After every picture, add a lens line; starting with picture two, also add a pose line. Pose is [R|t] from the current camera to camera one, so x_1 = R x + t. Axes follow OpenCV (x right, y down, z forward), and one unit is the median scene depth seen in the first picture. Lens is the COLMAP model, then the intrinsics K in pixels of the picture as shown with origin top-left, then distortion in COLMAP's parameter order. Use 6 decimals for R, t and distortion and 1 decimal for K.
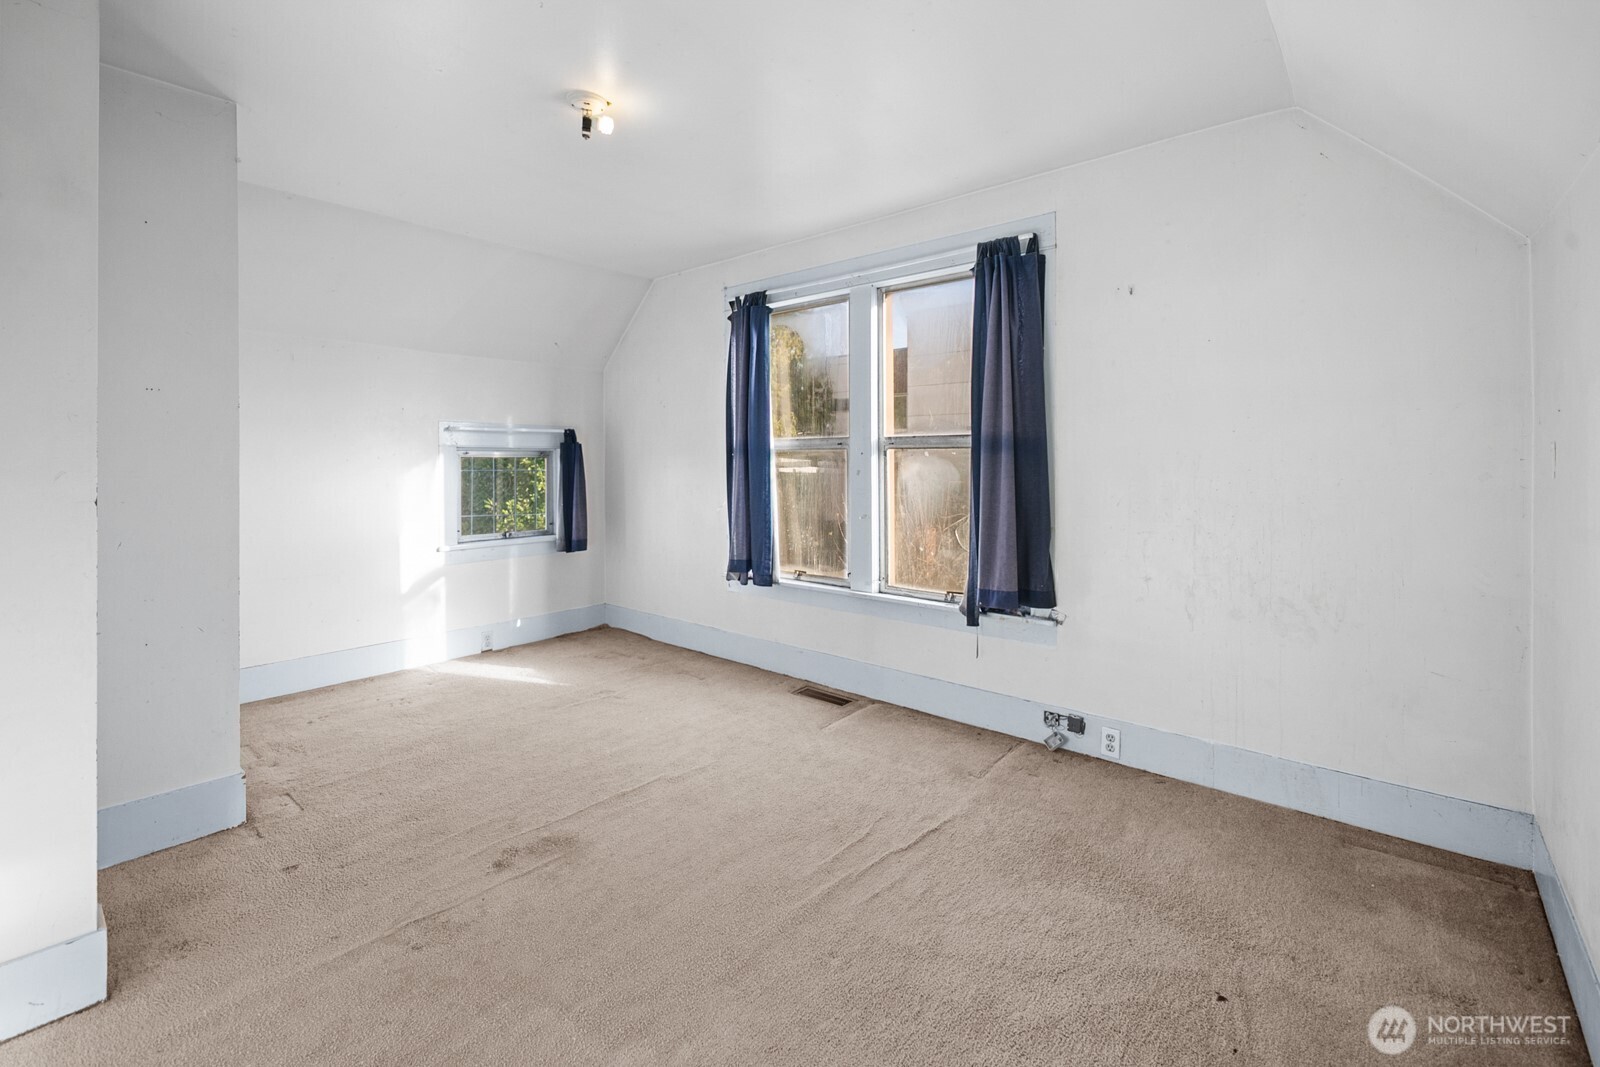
lens RADIAL K [[701.8, 0, 806.8], [0, 701.8, 447.9], [0, 0, 1]] dist [-0.000082, 0.000604]
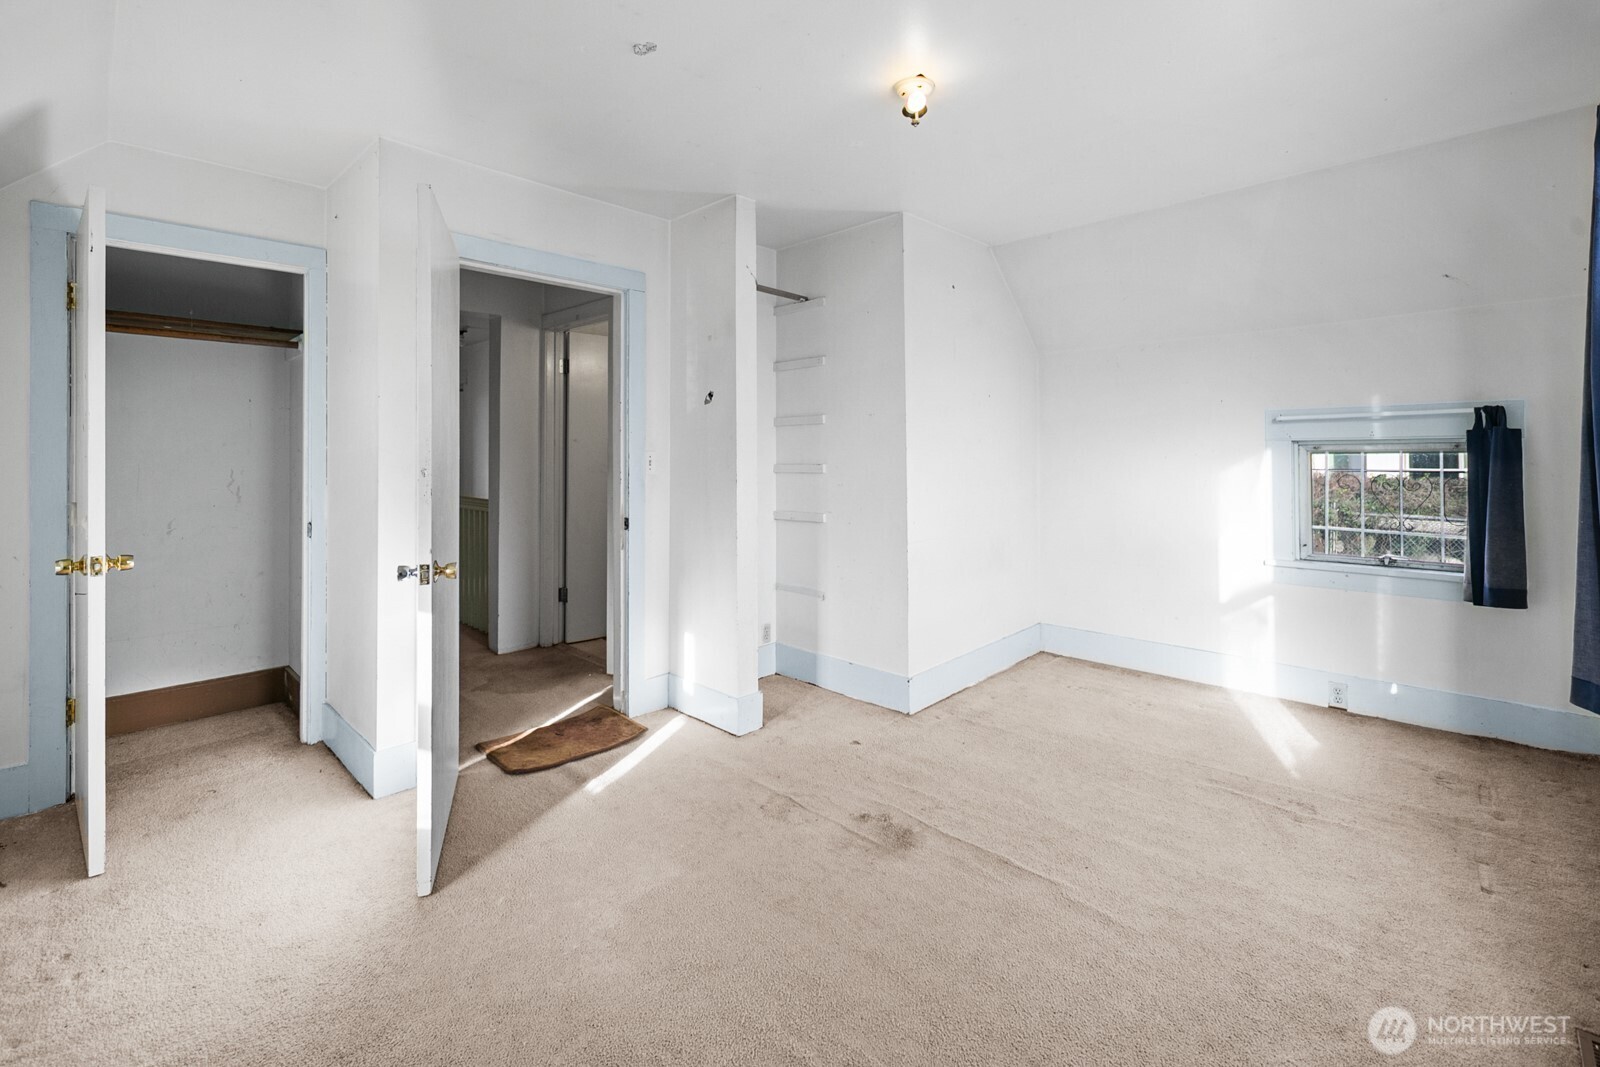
lens RADIAL K [[701.8, 0, 806.8], [0, 701.8, 447.9], [0, 0, 1]] dist [-0.000082, 0.000604]
pose [[-0.063785, -0.010868, -0.997905, 0.357875], [0.020943, 0.999706, -0.012226, 0.005561], [0.997744, -0.021679, -0.063538, 0.504389]]
